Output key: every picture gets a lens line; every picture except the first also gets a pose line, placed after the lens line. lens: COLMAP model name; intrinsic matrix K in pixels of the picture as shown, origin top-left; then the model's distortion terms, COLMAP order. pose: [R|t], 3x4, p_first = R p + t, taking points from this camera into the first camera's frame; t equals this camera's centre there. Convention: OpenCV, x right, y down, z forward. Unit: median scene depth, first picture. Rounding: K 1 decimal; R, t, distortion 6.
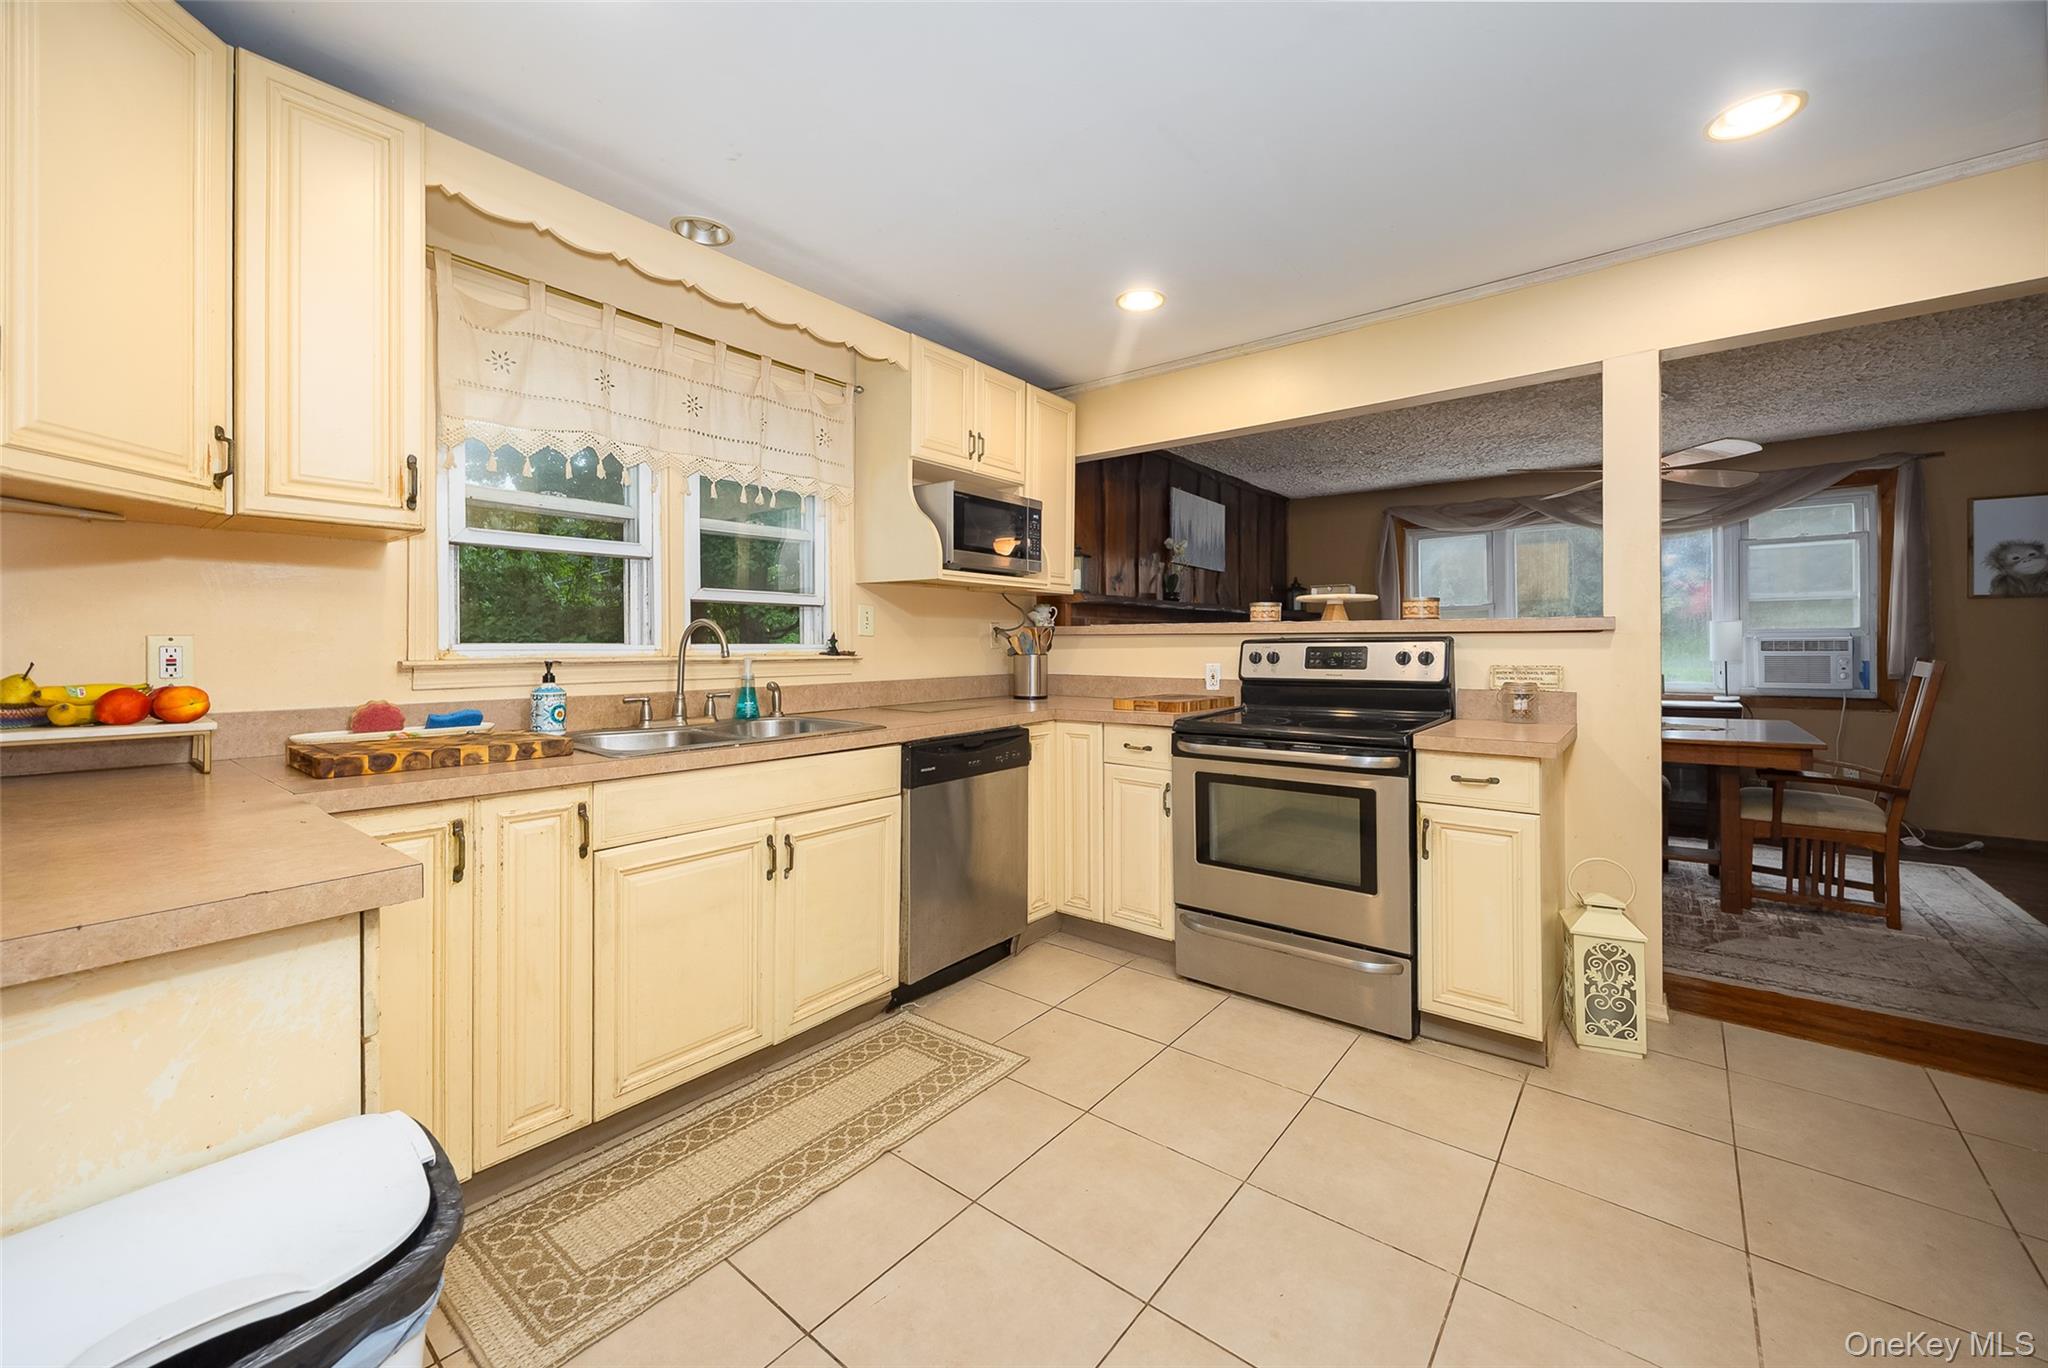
lens RADIAL K [[804.9, 0, 1022.0], [0, 804.9, 635.2], [0, 0, 1]] dist [0.000235, 0.000001]
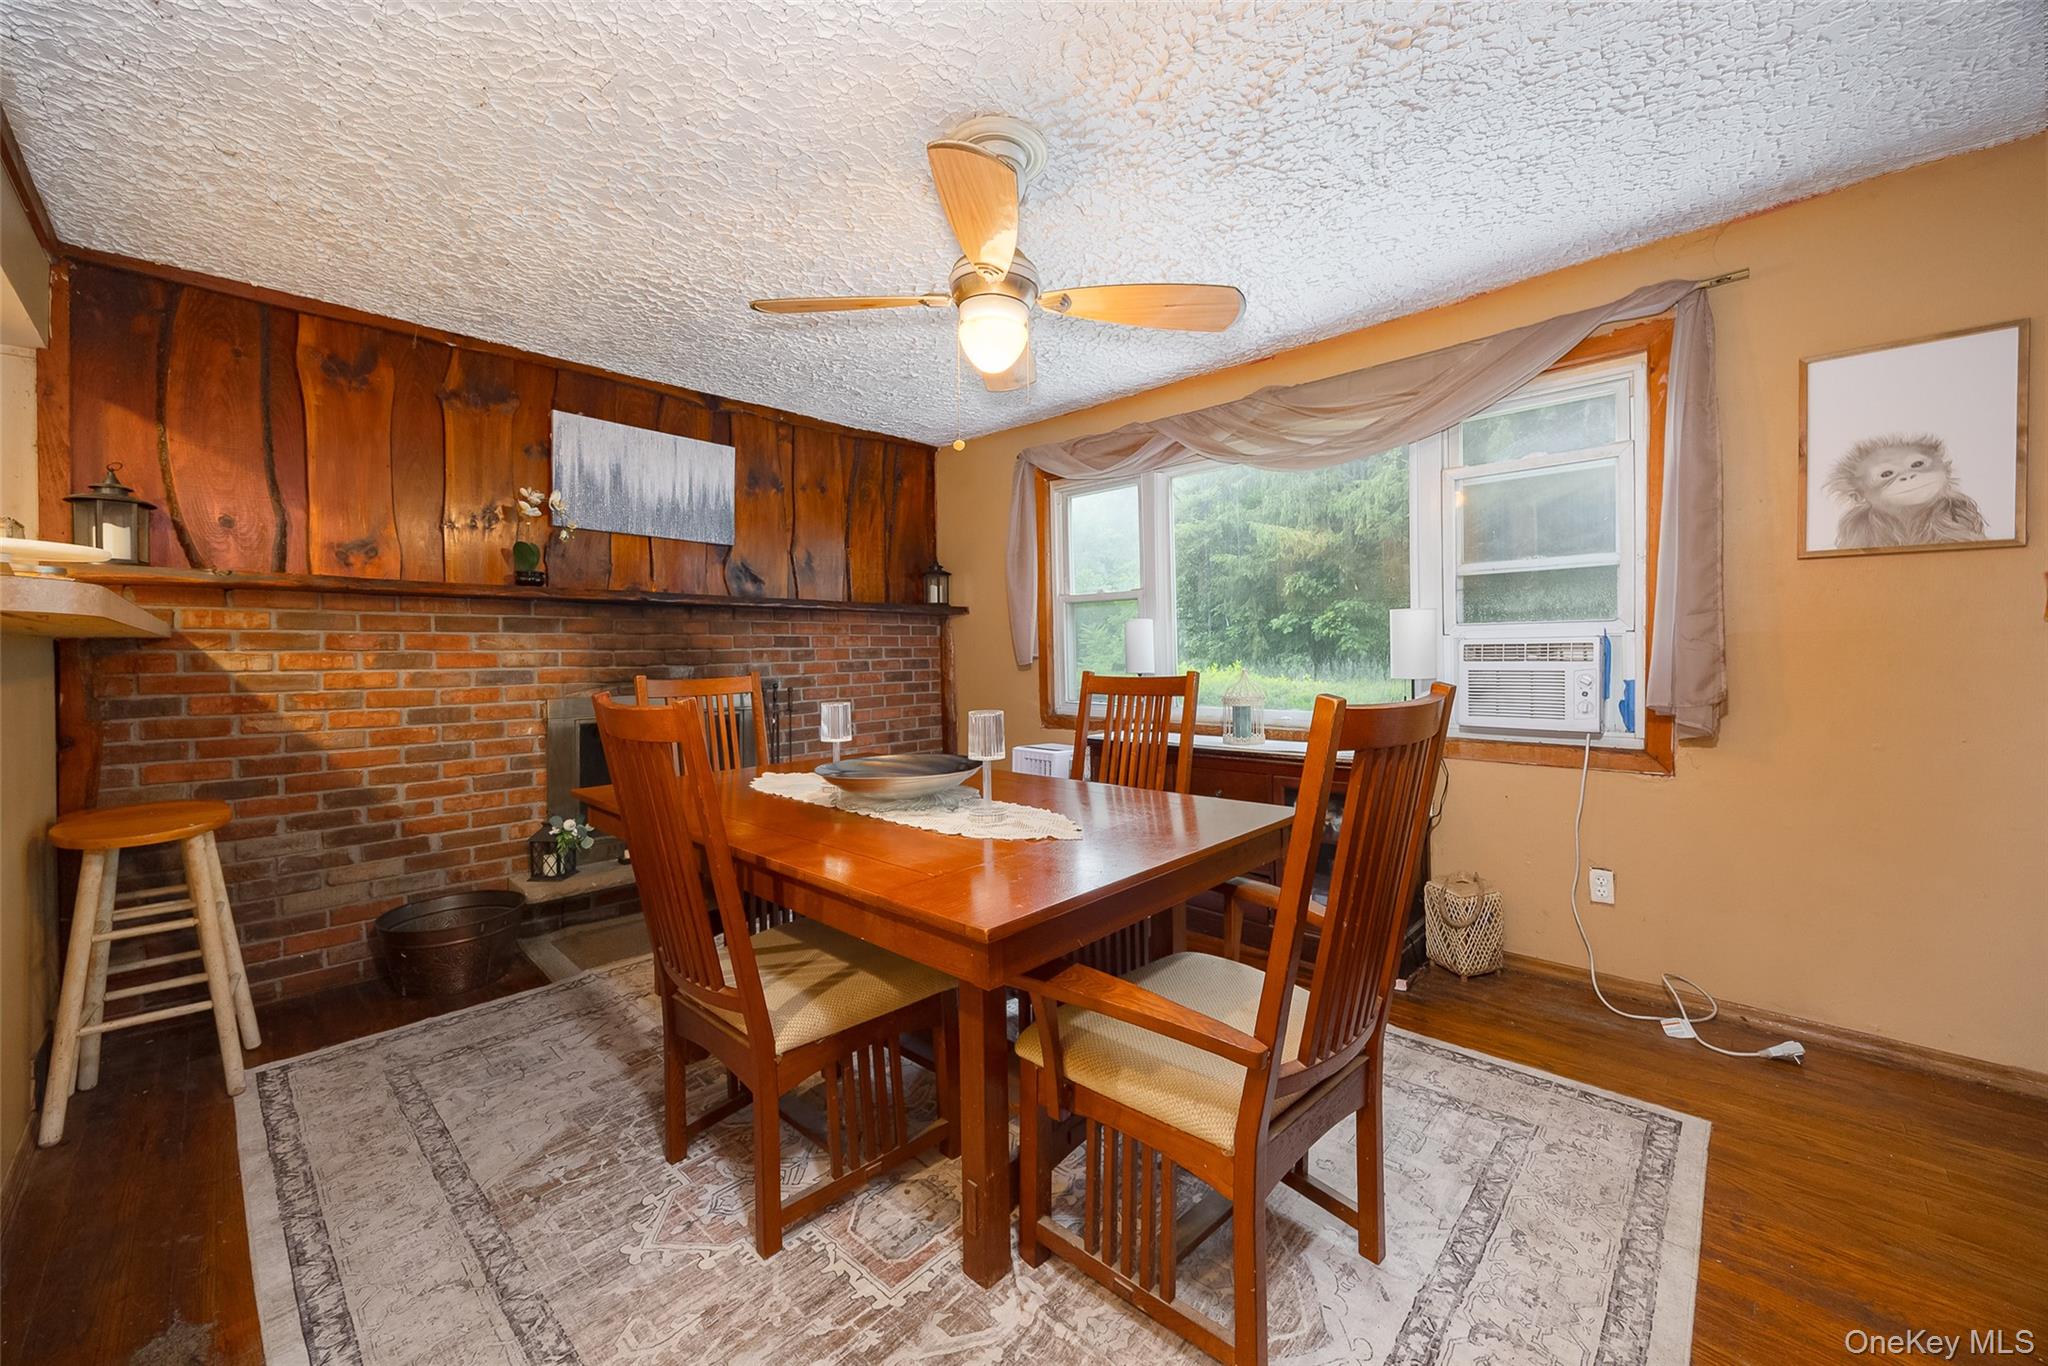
lens RADIAL K [[801.5, 0, 1015.0], [0, 801.5, 649.8], [0, 0, 1]] dist [-0.000087, 0.000062]
pose [[0.997245, -0.005824, -0.073948, 0.717045], [0.006842, 0.999885, 0.013513, 0.002609], [0.073860, -0.013981, 0.997171, 0.455351]]
